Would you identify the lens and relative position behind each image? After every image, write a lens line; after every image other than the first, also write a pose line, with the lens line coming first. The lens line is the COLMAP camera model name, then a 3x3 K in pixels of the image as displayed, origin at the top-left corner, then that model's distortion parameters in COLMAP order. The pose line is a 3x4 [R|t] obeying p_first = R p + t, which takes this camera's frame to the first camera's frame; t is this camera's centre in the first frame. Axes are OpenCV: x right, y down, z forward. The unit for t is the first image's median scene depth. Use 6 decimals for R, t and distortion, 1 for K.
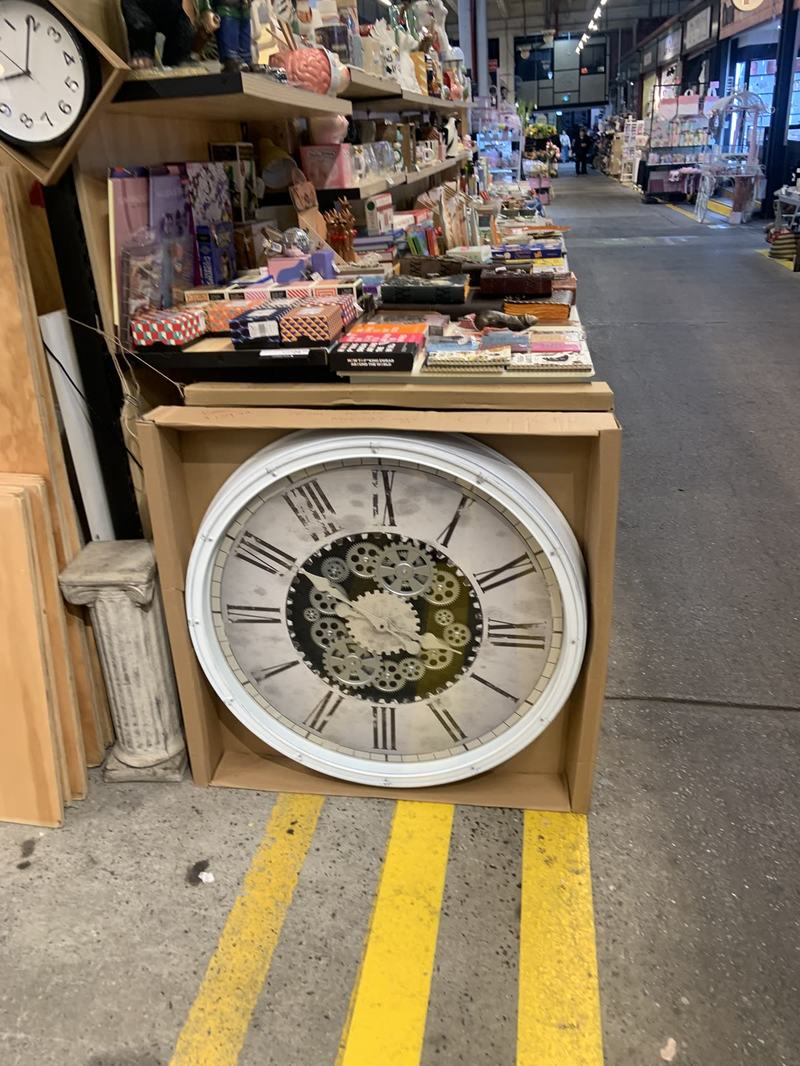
lens RADIAL K [[837.4, 0, 400.0], [0, 837.4, 533.0], [0, 0, 1]] dist [0.095447, -0.114806]
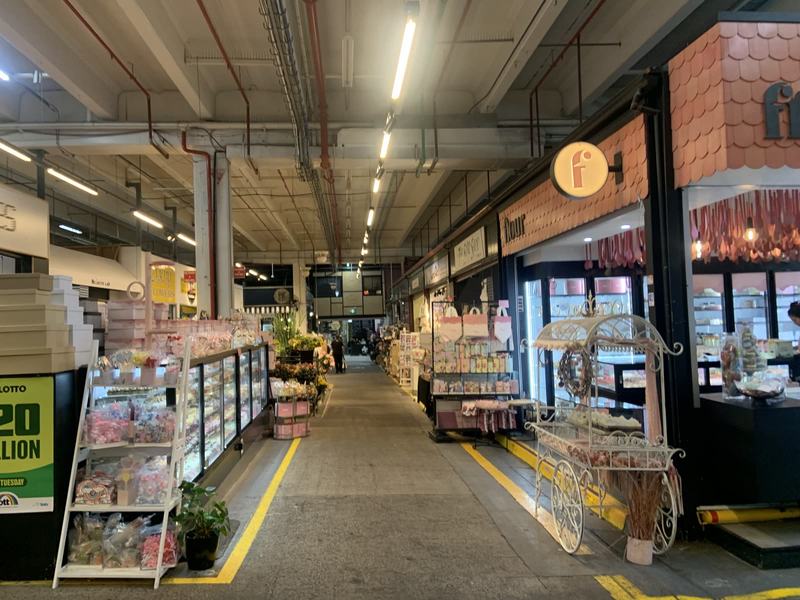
lens RADIAL K [[628.5, 0, 400.0], [0, 628.5, 300.0], [0, 0, 1]] dist [0.095447, -0.114806]
pose [[0.972038, 0.047026, 0.230068, 0.127274], [0.066093, 0.885346, -0.460210, -0.245434], [-0.225332, 0.462548, 0.857482, 0.480175]]
